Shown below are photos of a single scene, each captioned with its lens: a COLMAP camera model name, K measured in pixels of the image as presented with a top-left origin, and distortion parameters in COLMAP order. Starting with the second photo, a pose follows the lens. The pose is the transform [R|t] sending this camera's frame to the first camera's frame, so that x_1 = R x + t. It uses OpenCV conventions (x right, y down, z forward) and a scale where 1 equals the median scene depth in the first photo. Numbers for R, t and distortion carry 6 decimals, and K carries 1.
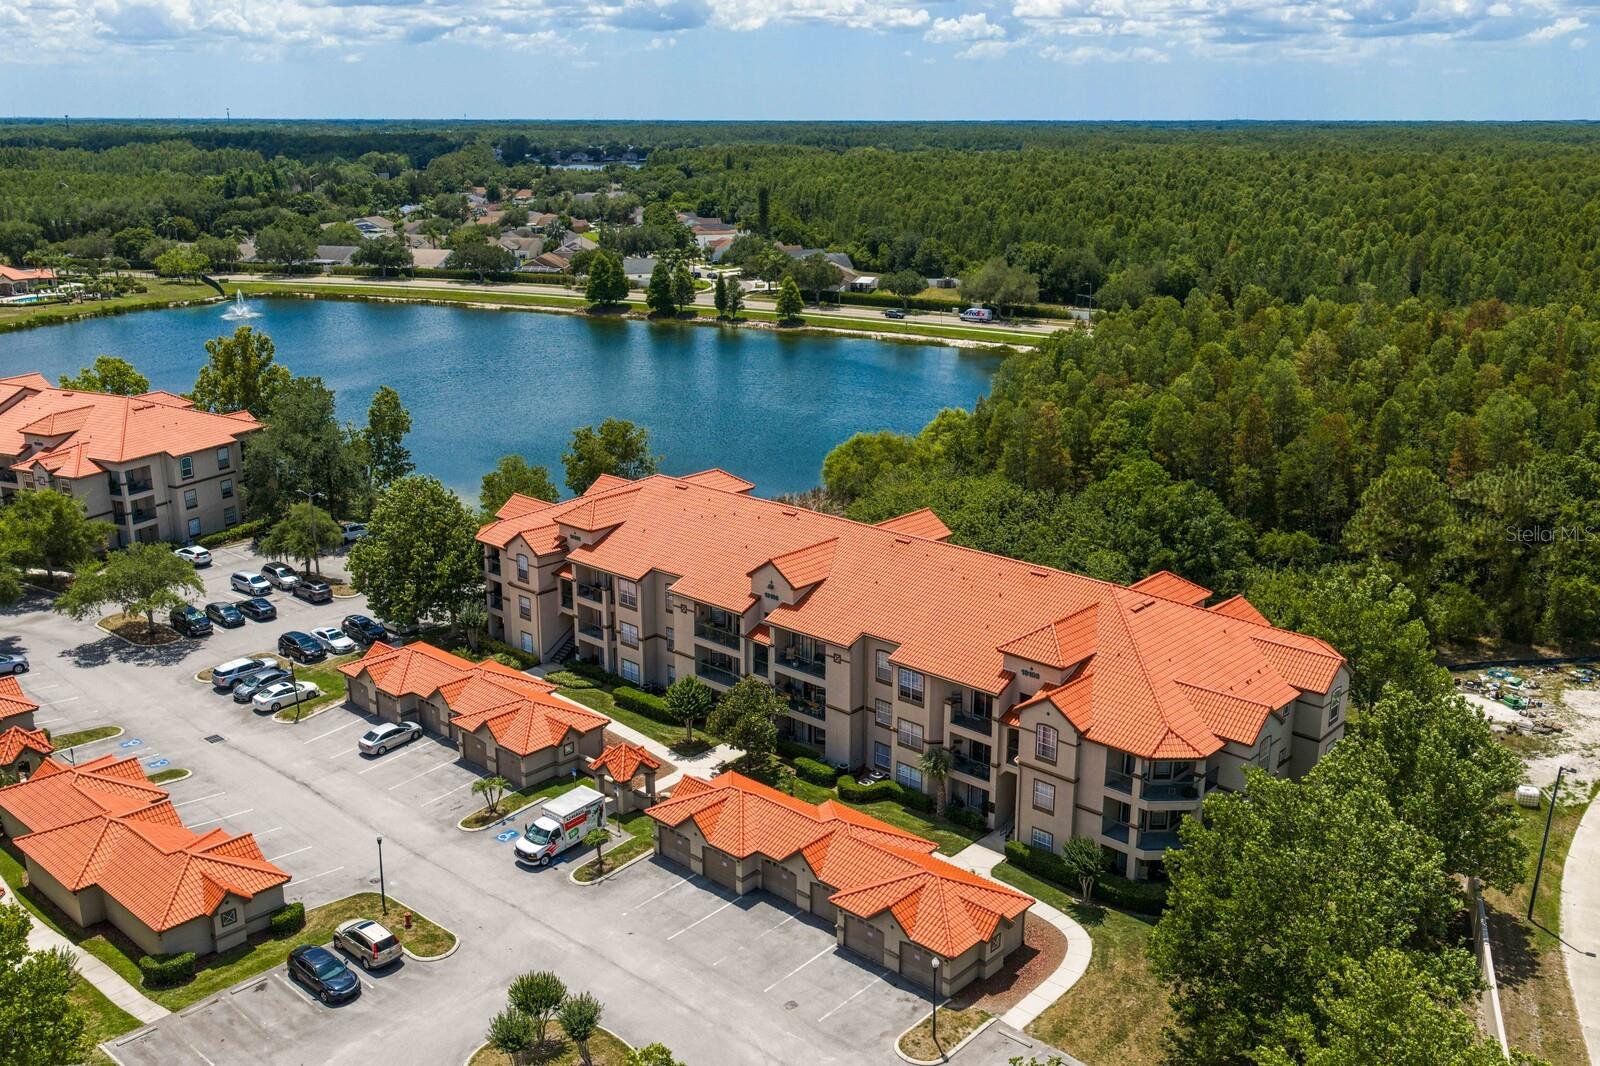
lens RADIAL K [[1425.8, 0, 800.0], [0, 1425.8, 533.0], [0, 0, 1]] dist [0.054118, -0.066746]
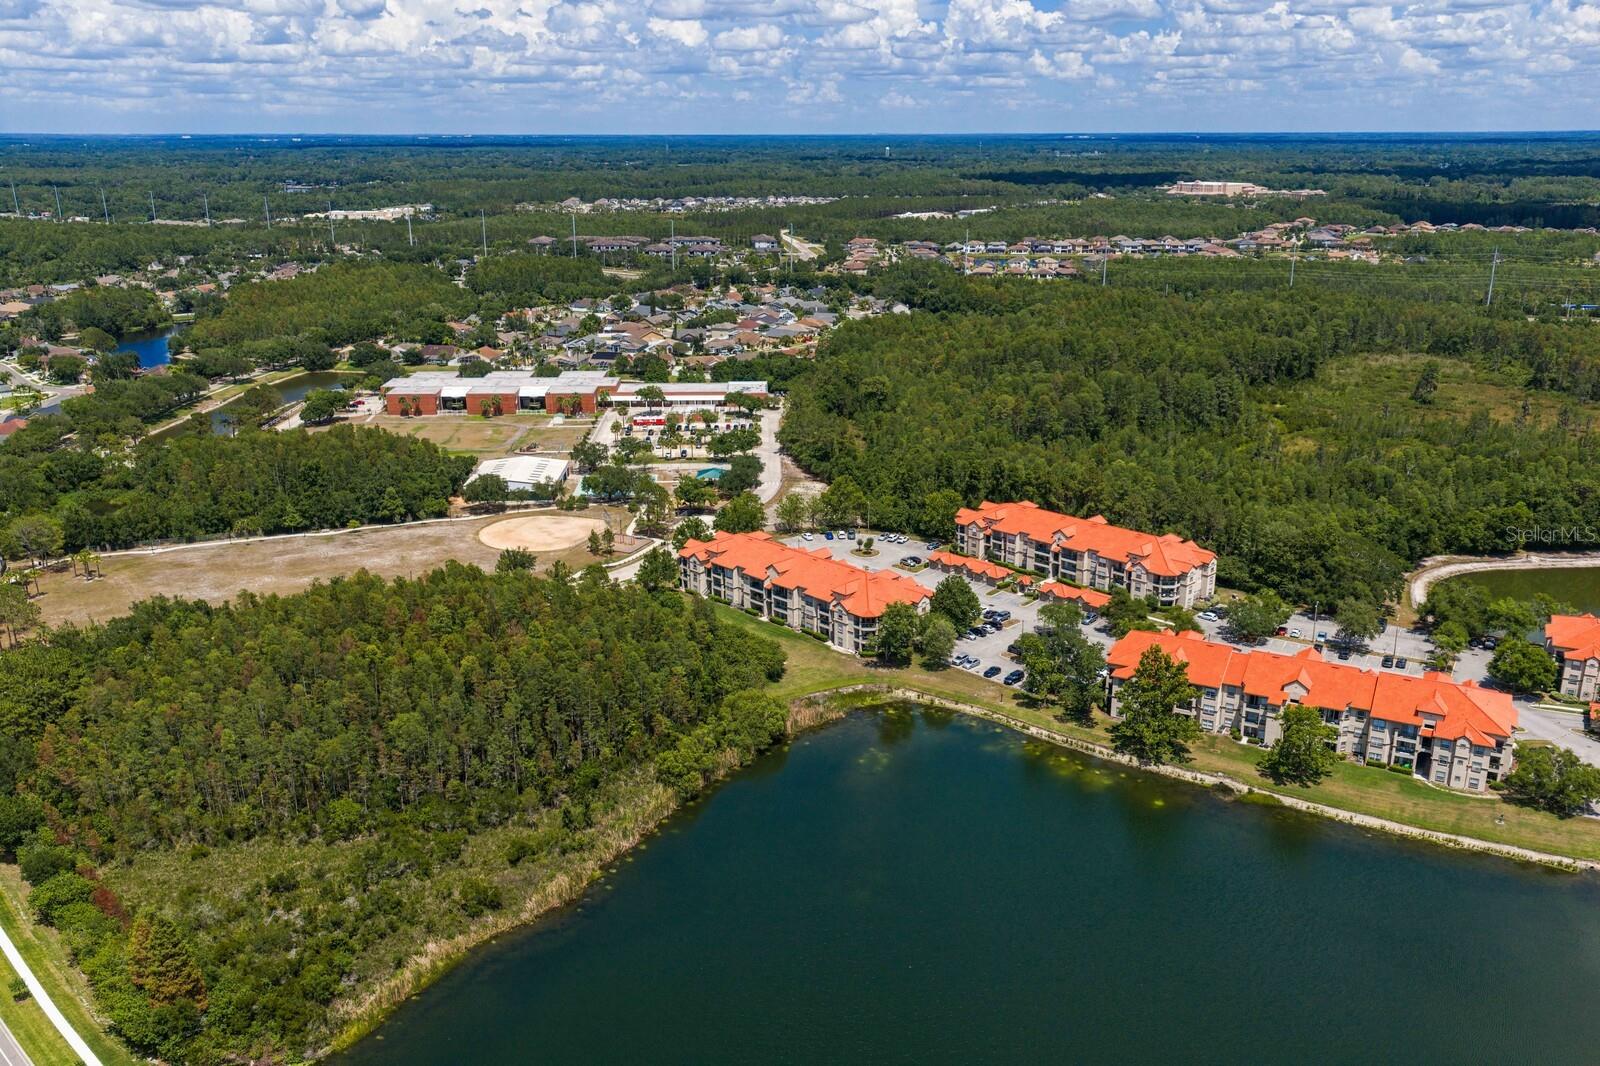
lens RADIAL K [[1297.6, 0, 800.0], [0, 1297.6, 533.0], [0, 0, 1]] dist [0.022003, -0.002145]
pose [[0.998313, 0.020167, -0.054444, 0.211693], [-0.020019, 0.999794, 0.003254, -0.065925], [0.054498, -0.002159, 0.998512, -2.072681]]
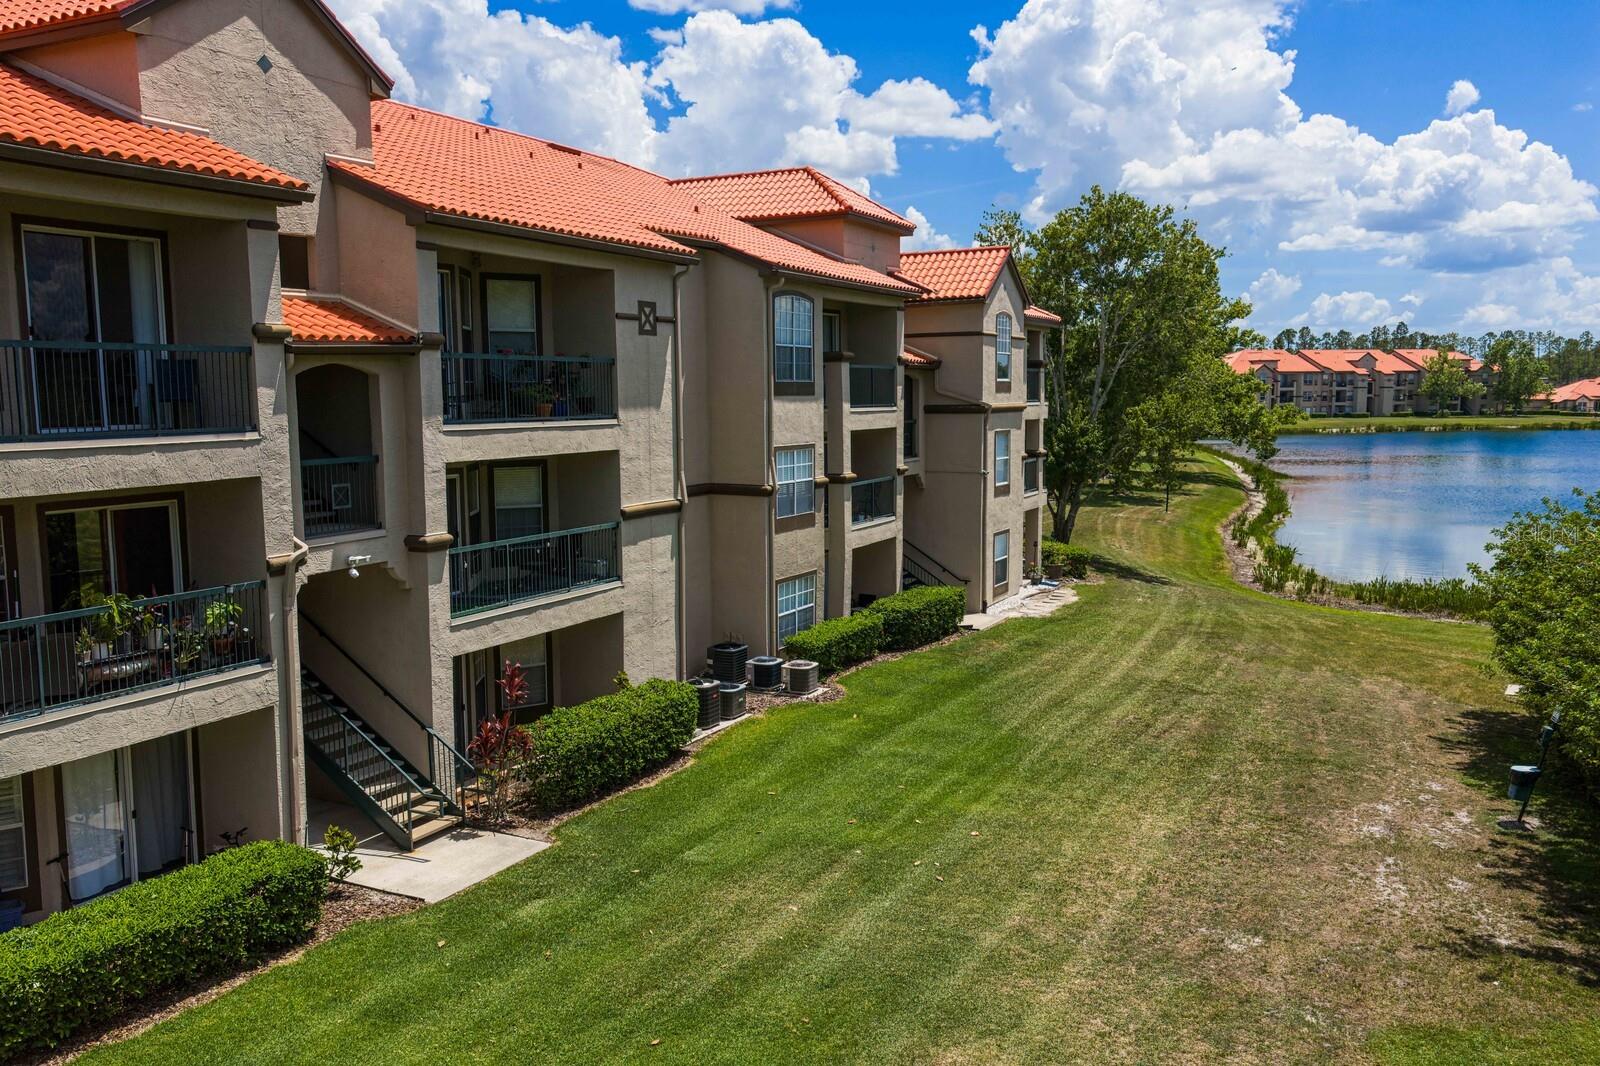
lens RADIAL K [[1304.0, 0, 800.0], [0, 1304.0, 533.0], [0, 0, 1]] dist [0.045209, -0.069933]
pose [[-0.265292, -0.095482, 0.959429, -0.231300], [0.288885, 0.941497, 0.173578, 0.089806], [-0.919873, 0.323213, -0.222188, 1.017104]]
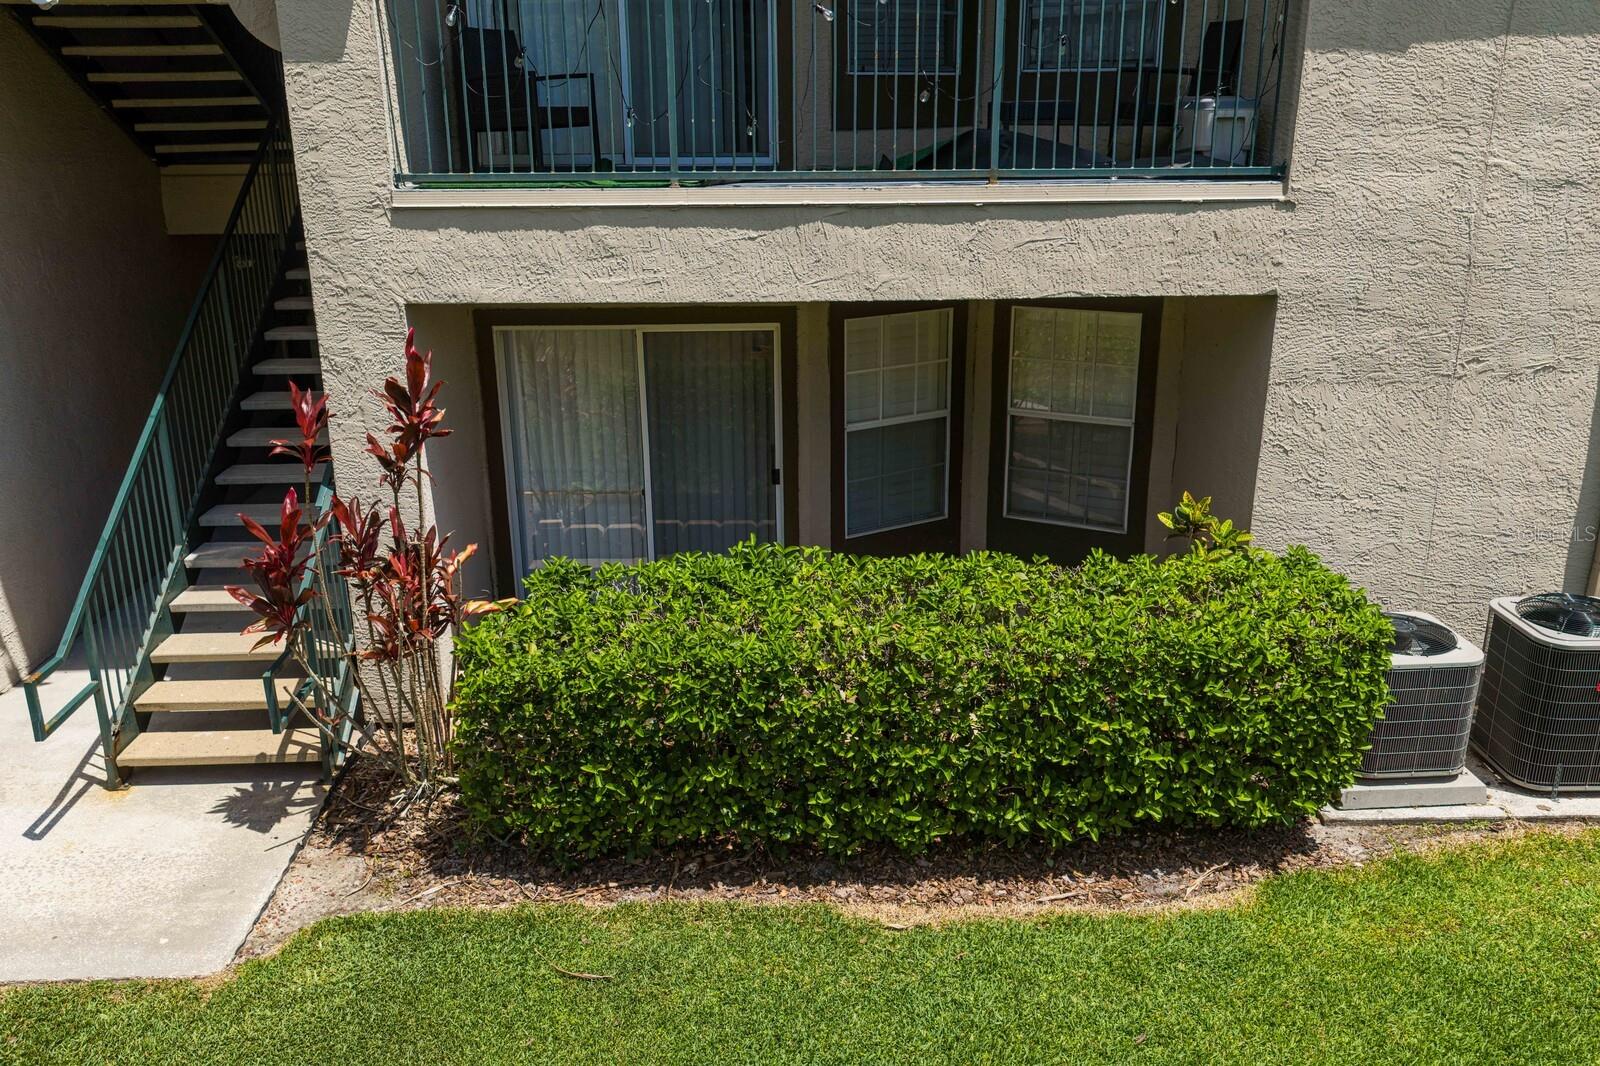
lens RADIAL K [[1304.0, 0, 800.0], [0, 1304.0, 533.0], [0, 0, 1]] dist [0.045209, -0.069933]
pose [[0.720054, -0.214704, 0.659867, -0.050916], [0.202531, 0.974550, 0.096089, 0.138548], [-0.663705, 0.064454, 0.745213, 0.961730]]
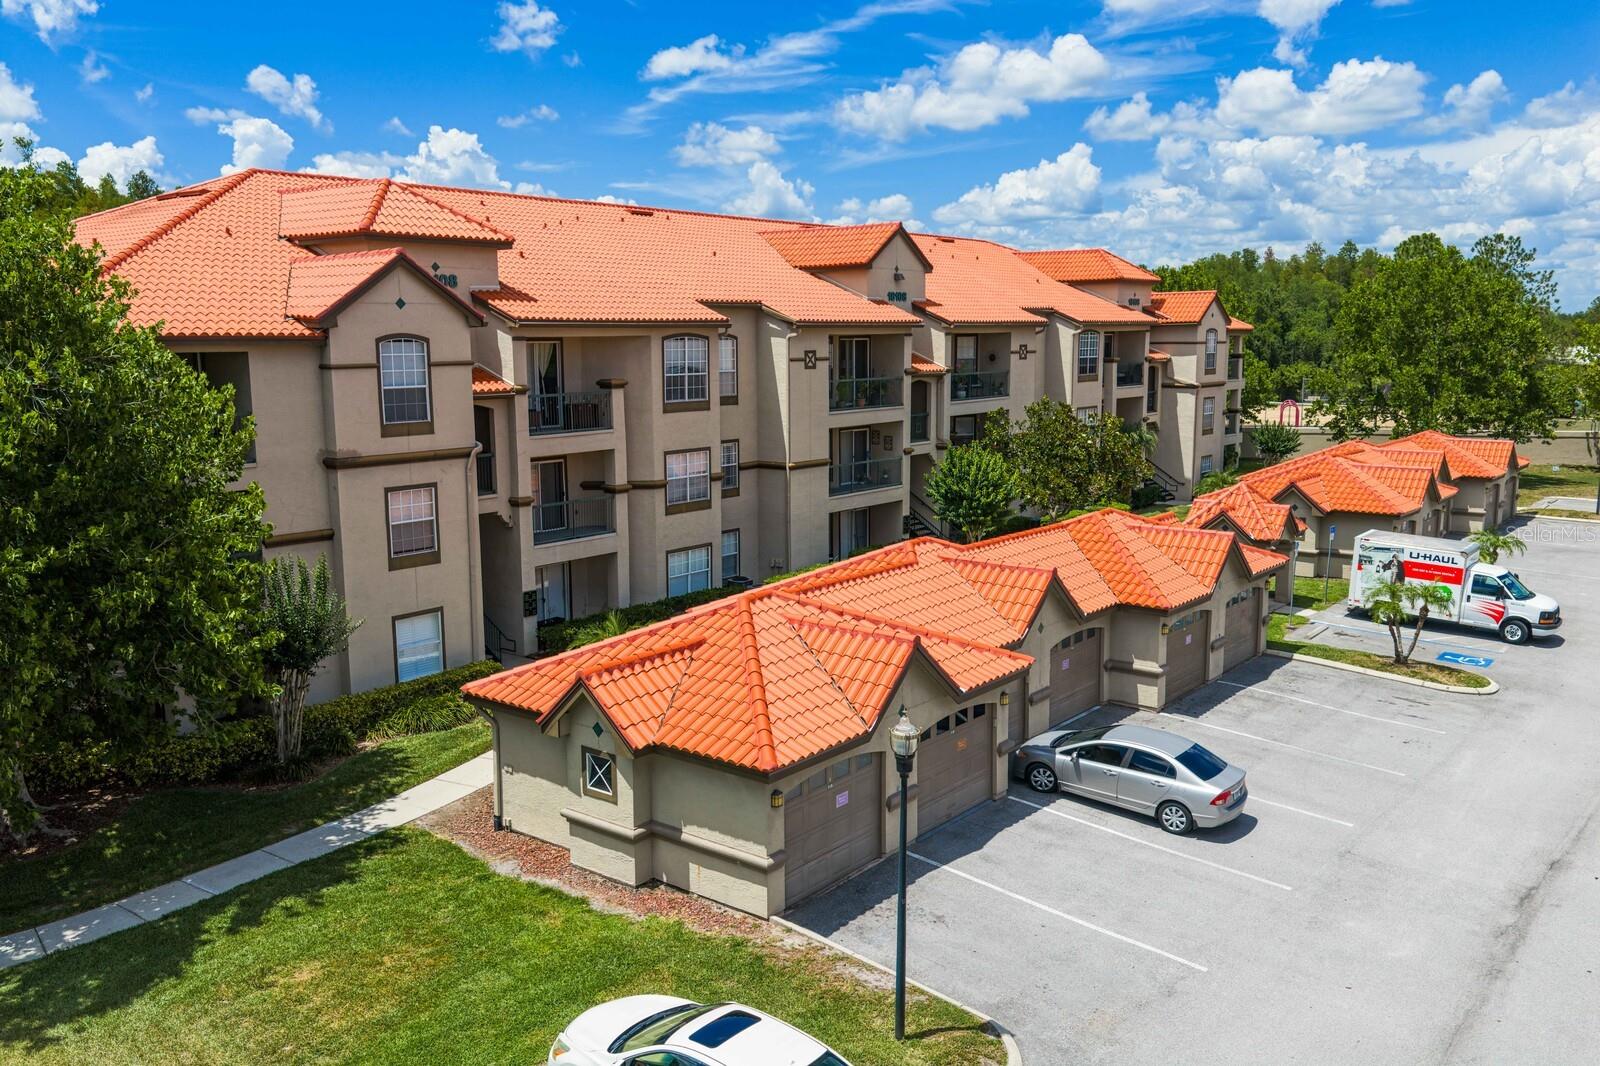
lens RADIAL K [[1304.0, 0, 800.0], [0, 1304.0, 533.0], [0, 0, 1]] dist [0.045209, -0.069933]
pose [[-0.058173, -0.146768, 0.987459, -0.552848], [0.294182, 0.942692, 0.157445, 0.041297], [-0.953978, 0.299651, -0.011663, 1.099555]]
